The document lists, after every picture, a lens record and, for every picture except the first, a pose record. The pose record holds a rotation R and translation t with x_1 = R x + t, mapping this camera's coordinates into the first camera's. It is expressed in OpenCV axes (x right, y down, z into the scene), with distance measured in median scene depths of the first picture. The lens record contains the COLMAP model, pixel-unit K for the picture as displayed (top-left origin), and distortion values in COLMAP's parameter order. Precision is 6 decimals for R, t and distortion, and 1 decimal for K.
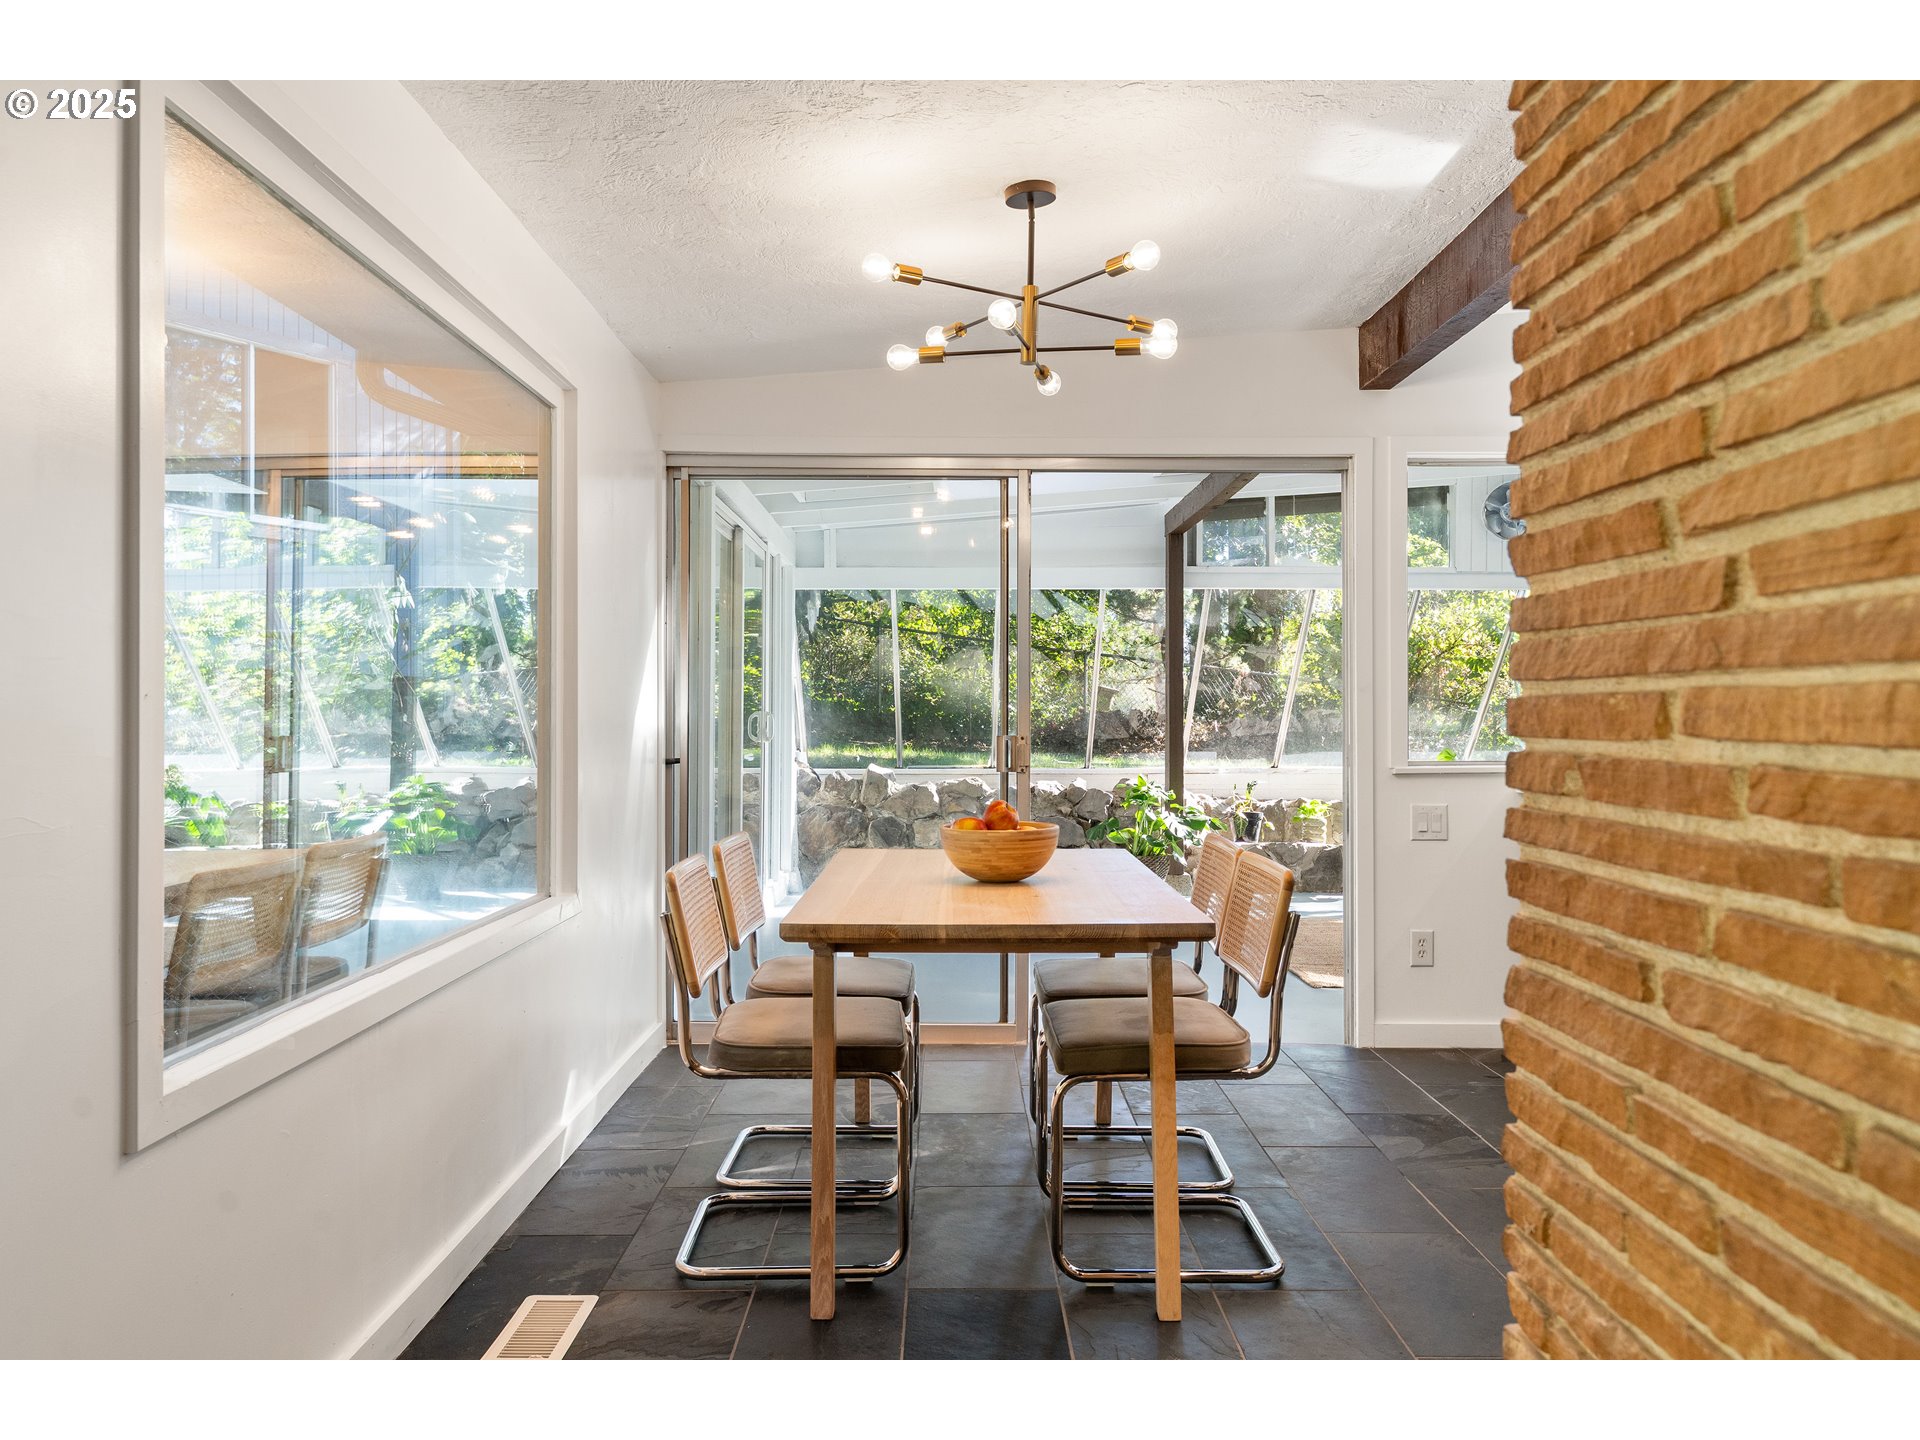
lens RADIAL K [[1460.3, 0, 976.4], [0, 1460.3, 711.3], [0, 0, 1]] dist [0.011800, -0.004996]
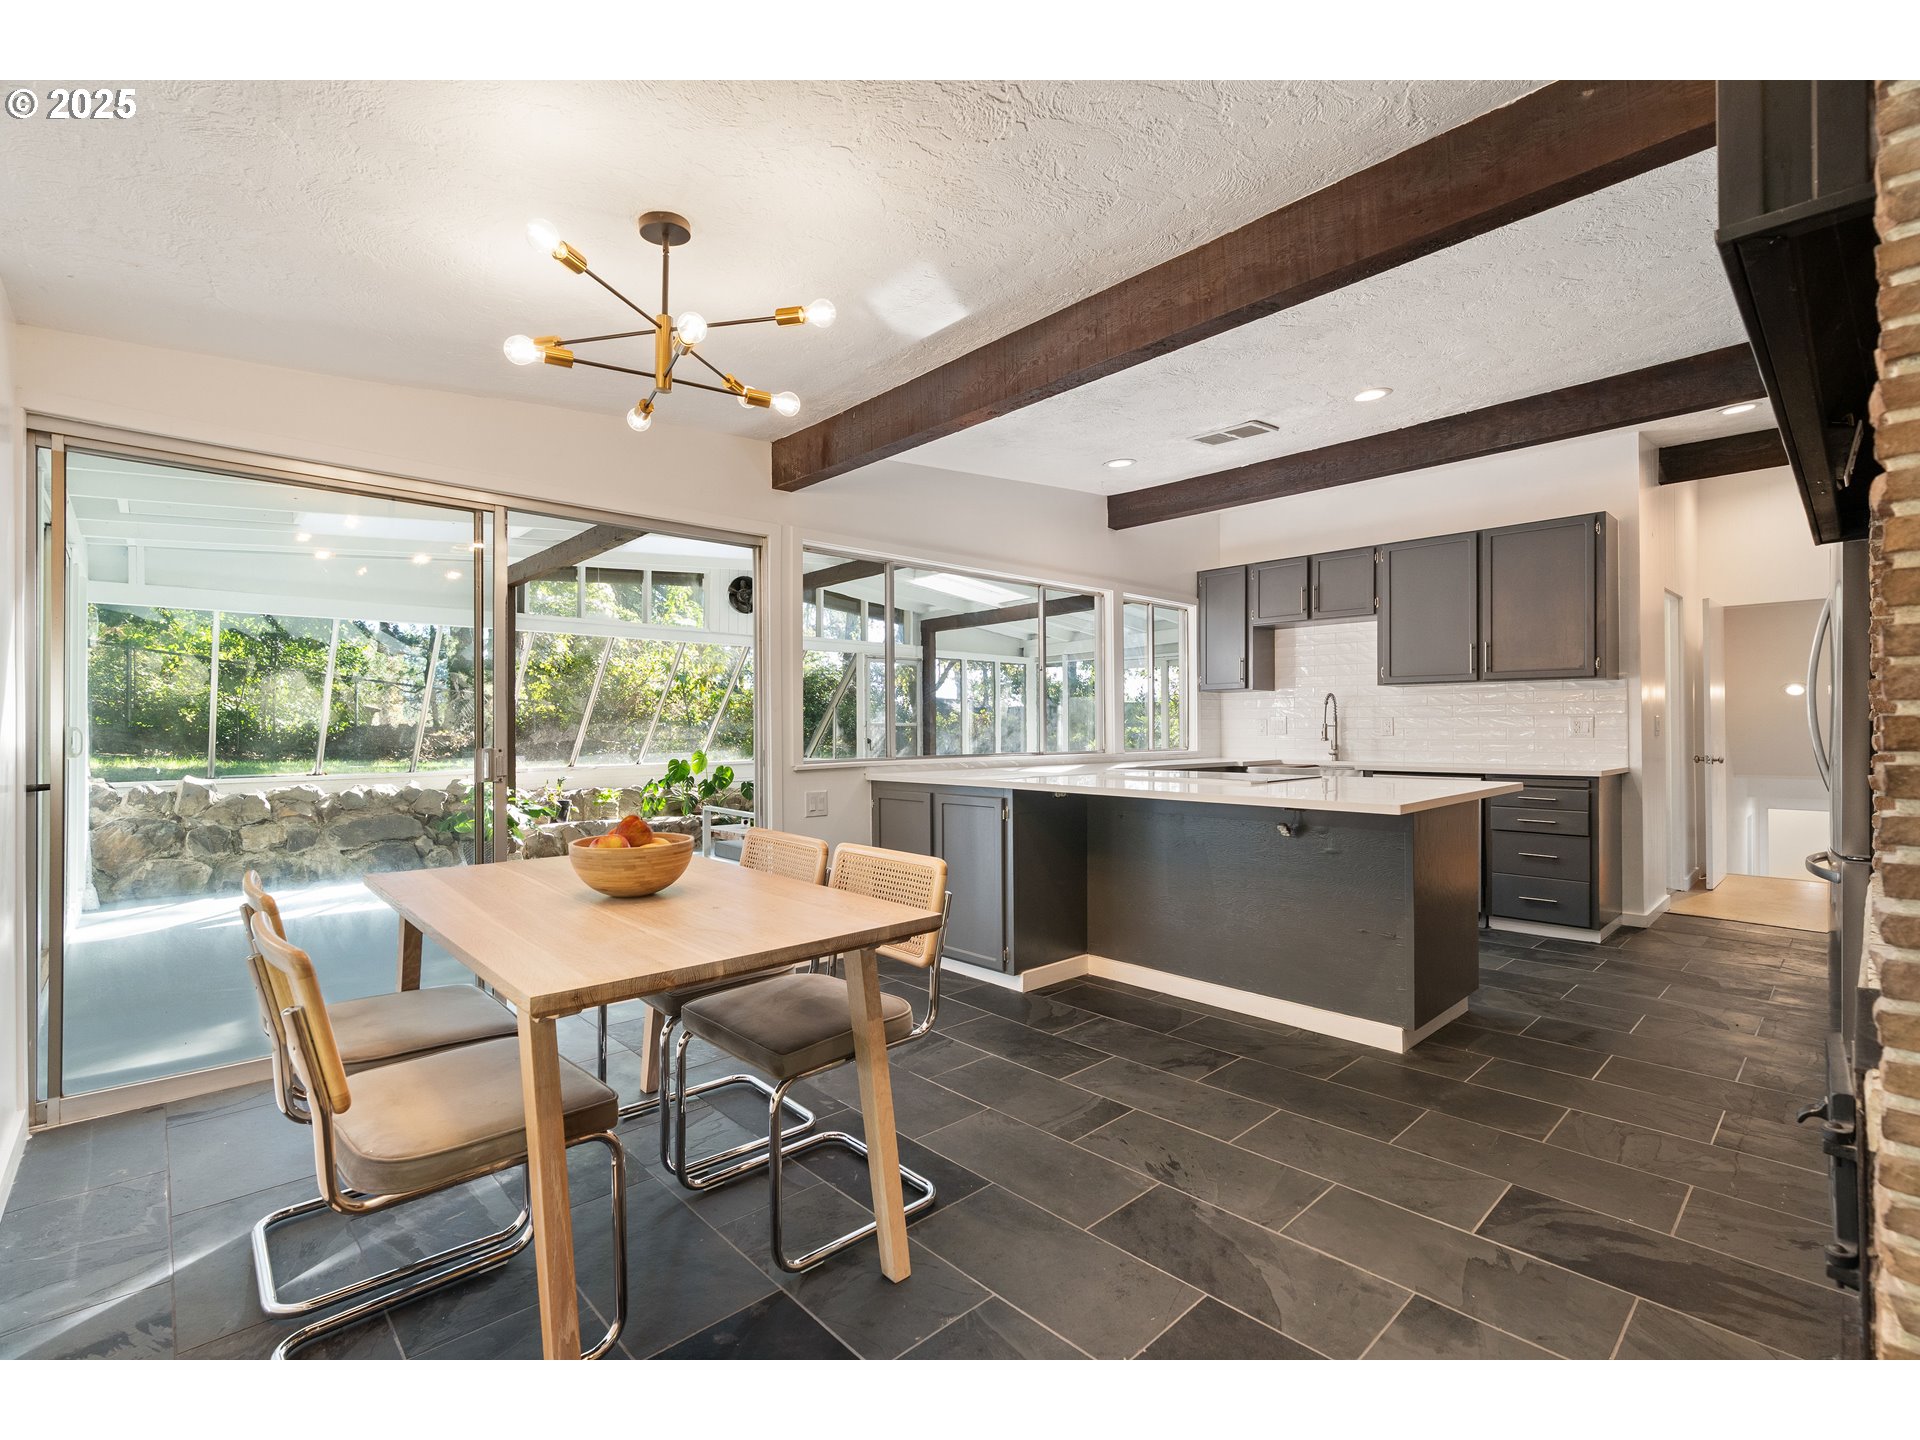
lens RADIAL K [[882.4, 0, 966.6], [0, 882.4, 719.6], [0, 0, 1]] dist [-0.000824, 0.001715]
pose [[0.733294, 0.002498, 0.679907, -0.093176], [0.000962, 0.999988, -0.004713, -0.000744], [-0.679911, 0.004110, 0.733283, 0.159784]]
